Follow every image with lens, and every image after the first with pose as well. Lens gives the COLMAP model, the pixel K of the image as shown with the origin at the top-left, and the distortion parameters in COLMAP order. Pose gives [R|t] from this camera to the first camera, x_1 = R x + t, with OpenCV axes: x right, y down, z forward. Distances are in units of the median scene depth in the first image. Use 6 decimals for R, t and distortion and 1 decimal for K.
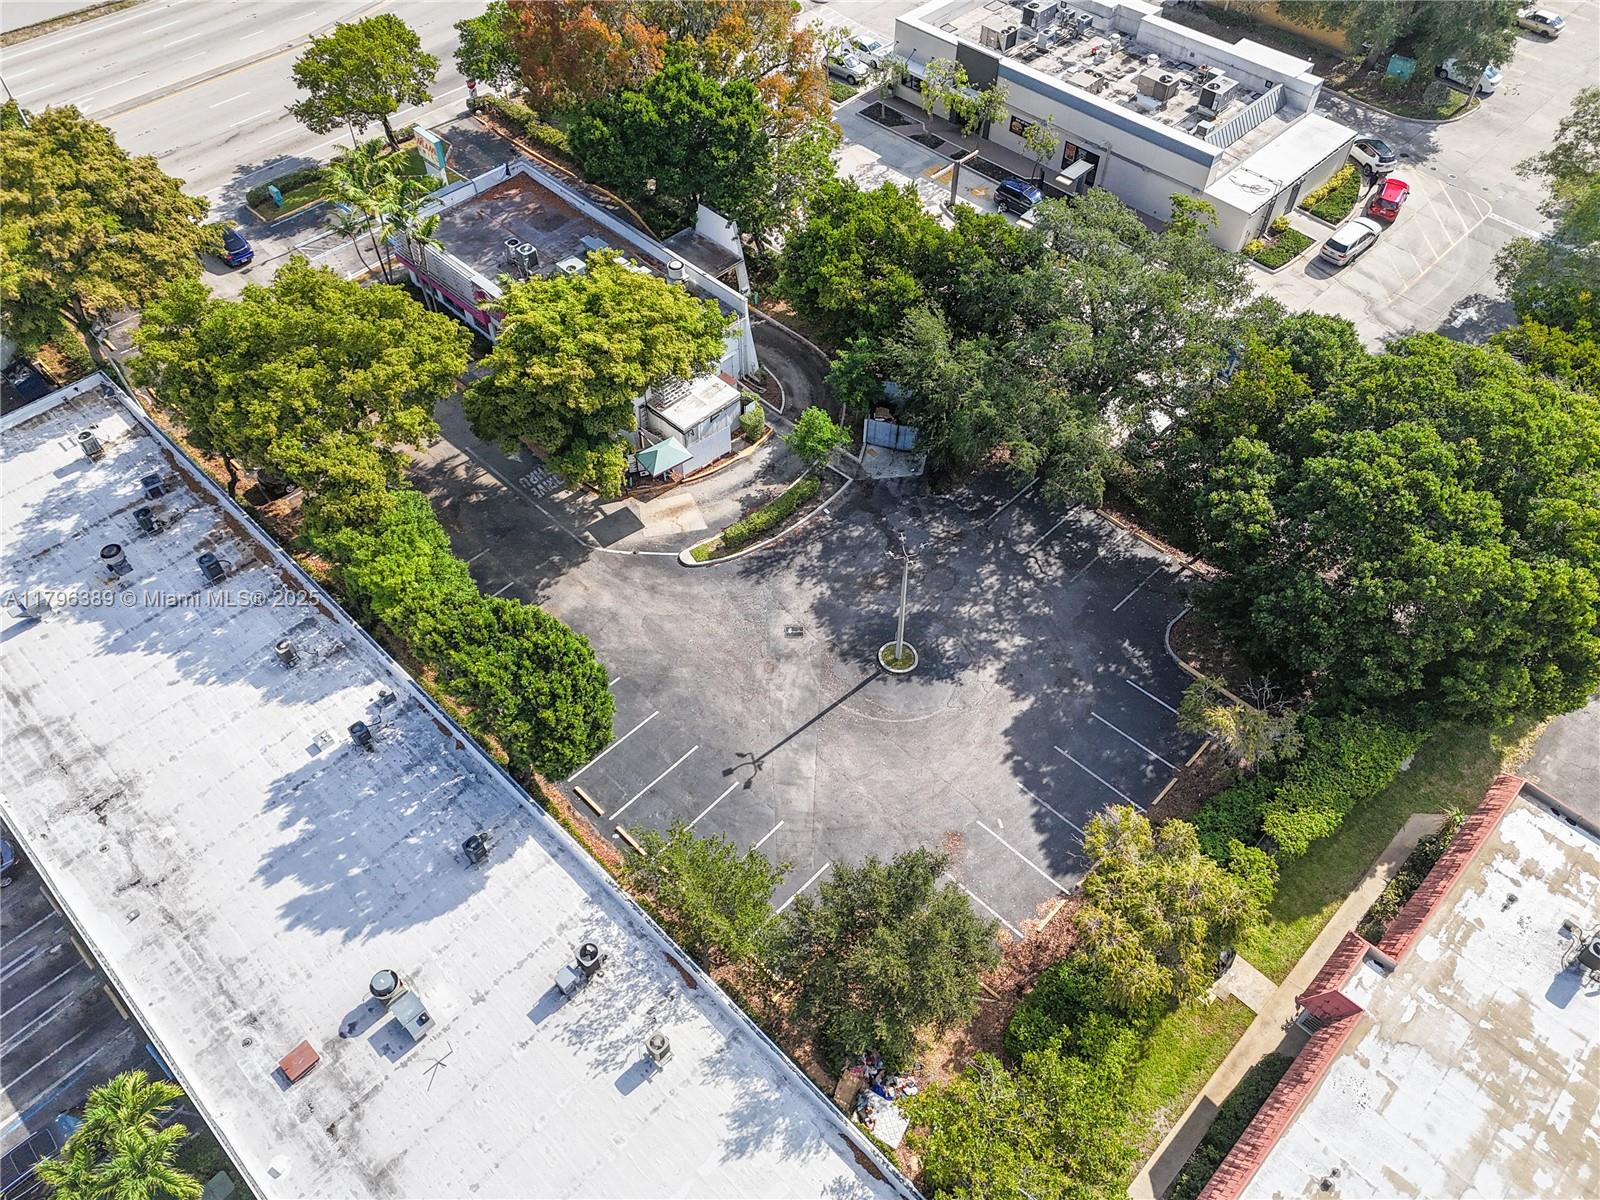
lens RADIAL K [[1180.9, 0, 783.0], [0, 1180.9, 594.5], [0, 0, 1]] dist [0.108677, -0.116595]
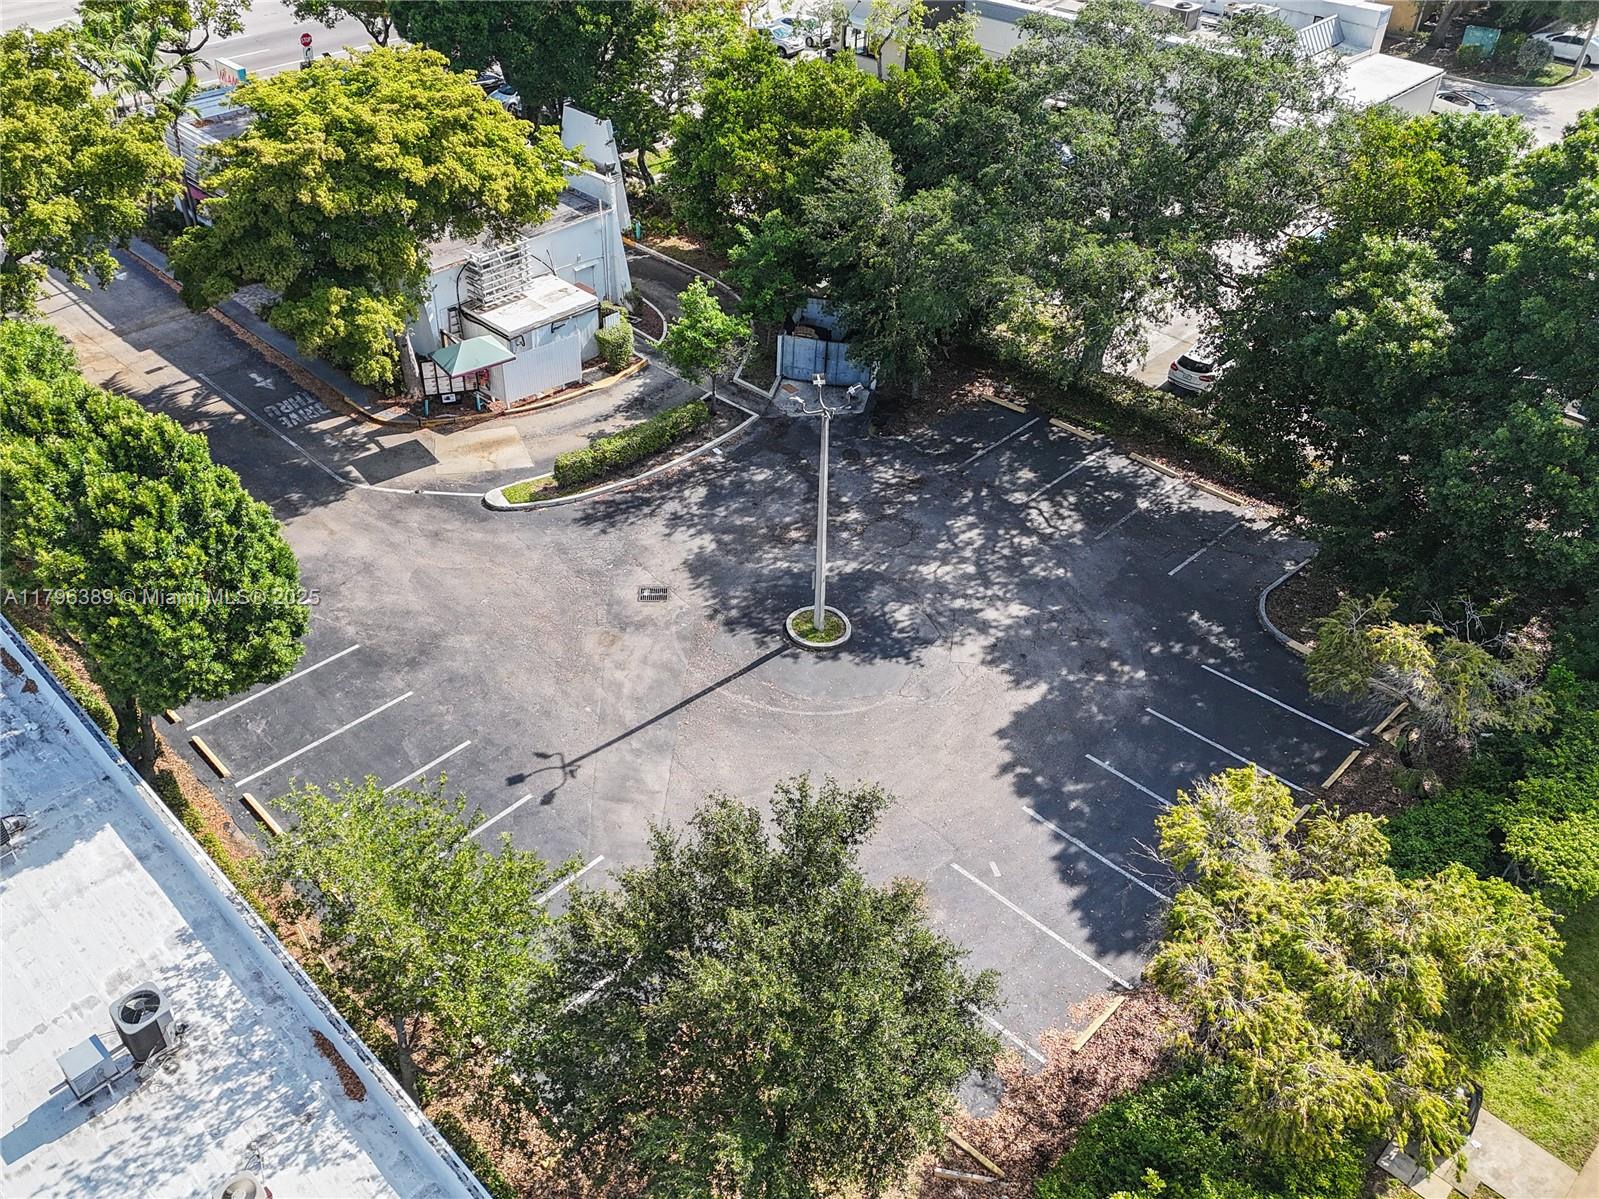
lens RADIAL K [[1338.4, 0, 690.6], [0, 1338.4, 560.6], [0, 0, 1]] dist [0.055131, -0.021657]
pose [[0.999272, 0.017154, -0.034087, 0.052817], [-0.024529, 0.973022, -0.229405, 0.175103], [0.029232, 0.230074, 0.972734, 0.311370]]
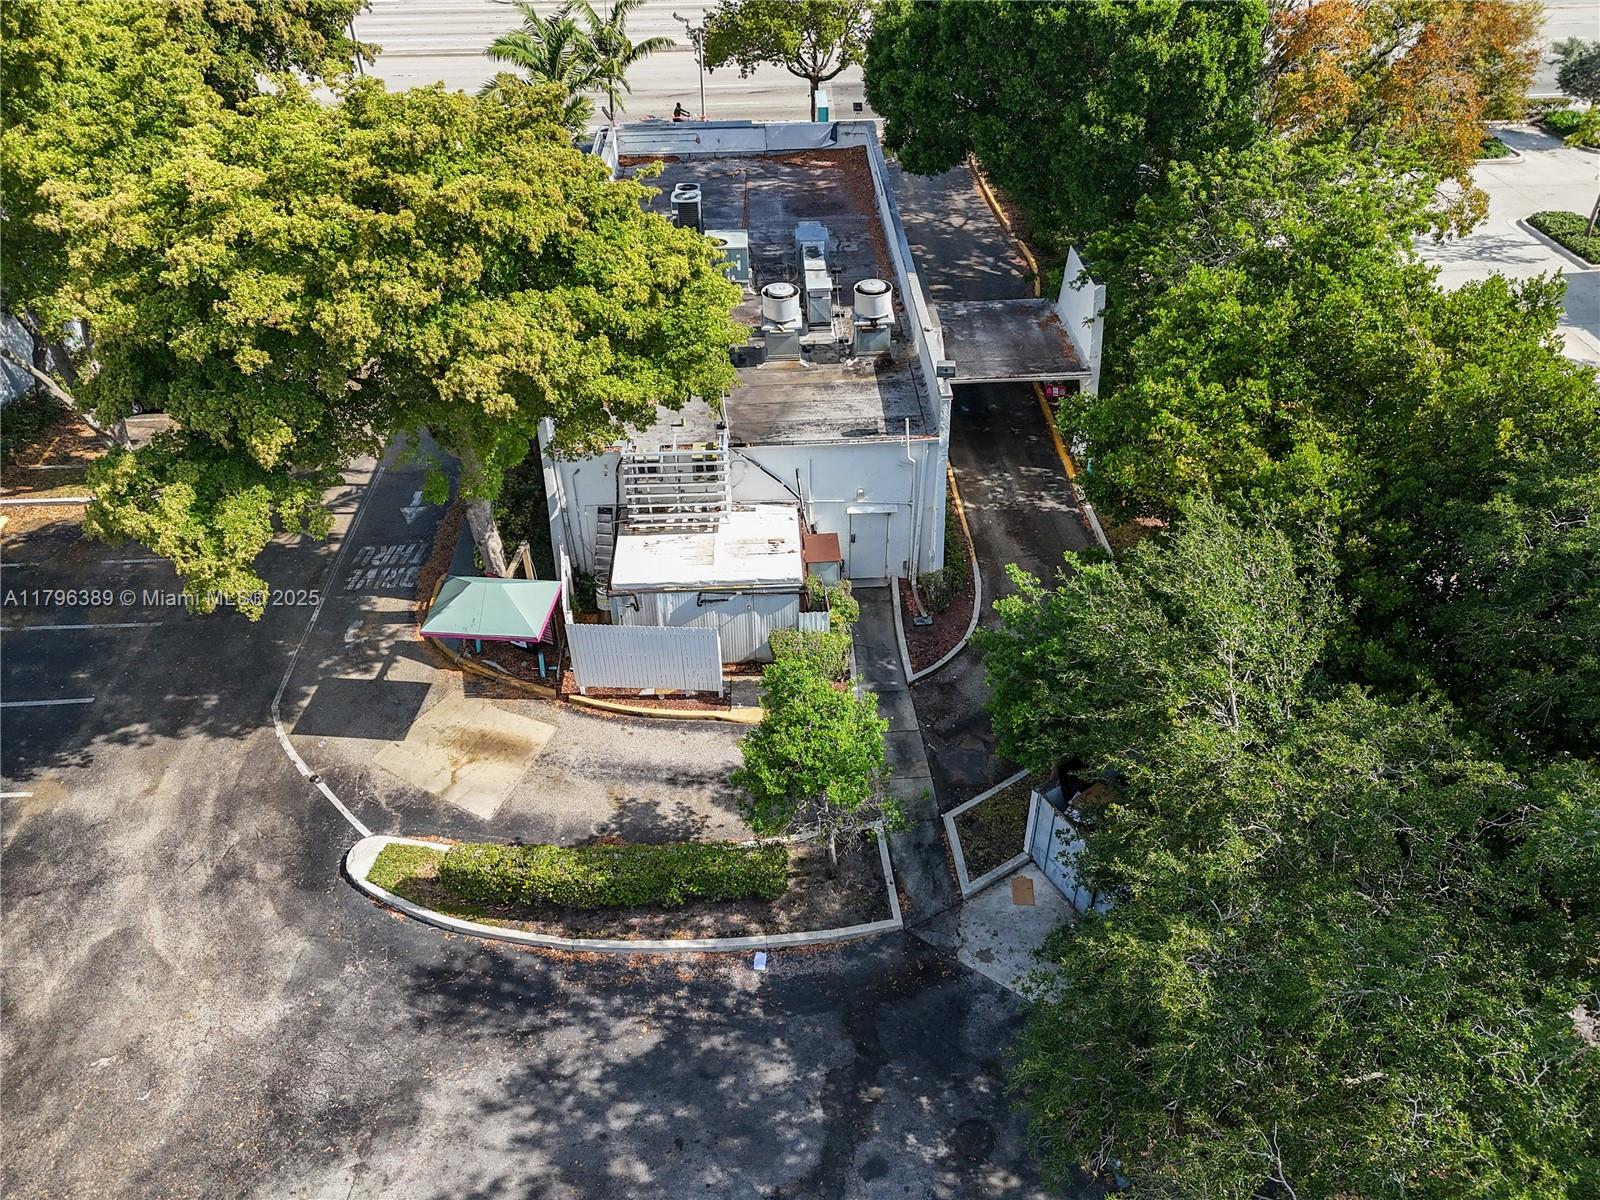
lens RADIAL K [[1141.1, 0, 800.0], [0, 1141.1, 600.0], [0, 0, 1]] dist [0.007006, 0.002957]
pose [[0.731244, 0.408858, -0.546001, 0.197266], [-0.507488, 0.860949, -0.034966, -0.167610], [0.455783, 0.302657, 0.837055, 0.763075]]
